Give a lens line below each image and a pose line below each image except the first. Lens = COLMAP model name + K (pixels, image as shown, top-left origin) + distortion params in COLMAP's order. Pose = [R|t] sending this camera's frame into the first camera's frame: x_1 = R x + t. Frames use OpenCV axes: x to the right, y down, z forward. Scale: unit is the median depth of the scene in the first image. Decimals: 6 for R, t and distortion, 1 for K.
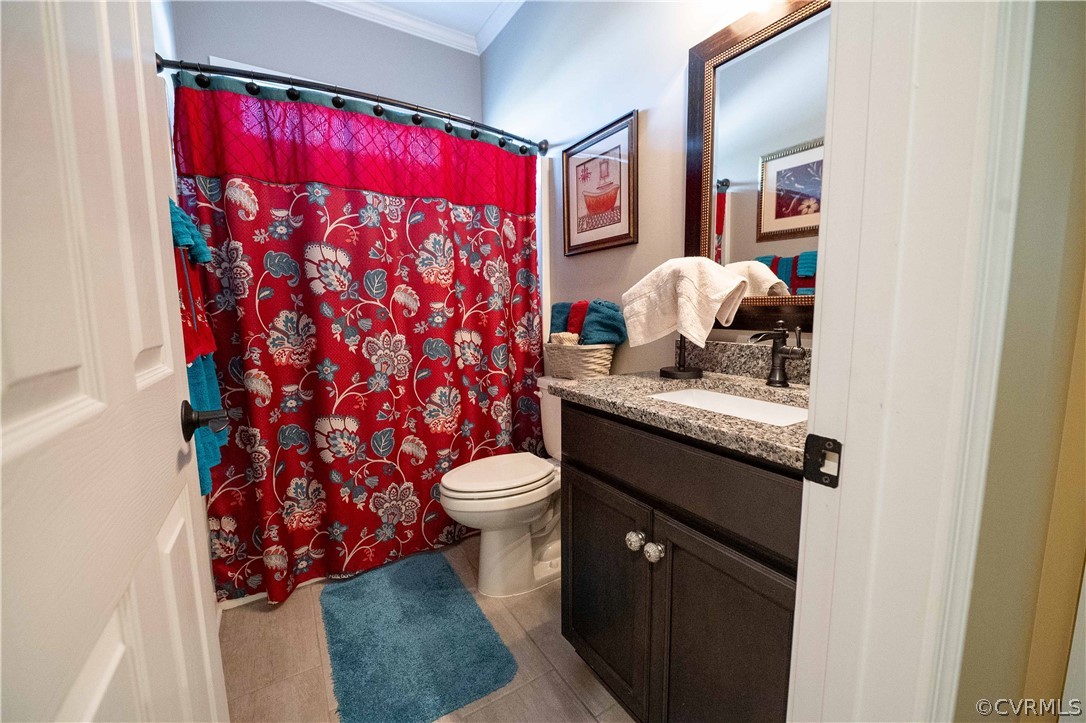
lens RADIAL K [[425.0, 0, 541.8], [0, 425.0, 359.9], [0, 0, 1]] dist [-0.012749, -0.000904]
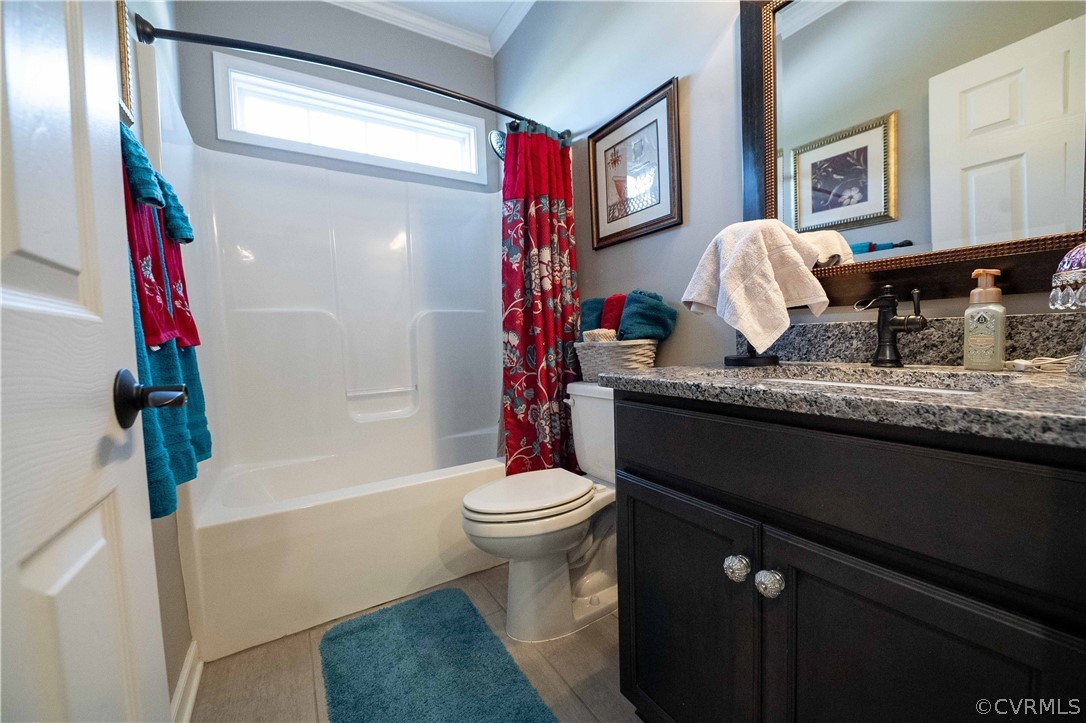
lens RADIAL K [[425.0, 0, 542.3], [0, 425.0, 359.2], [0, 0, 1]] dist [-0.012749, -0.000904]
pose [[0.999694, -0.021033, -0.013026, -0.061507], [0.020122, 0.997585, -0.066470, 0.061118], [0.014393, 0.066188, 0.997703, 0.136051]]
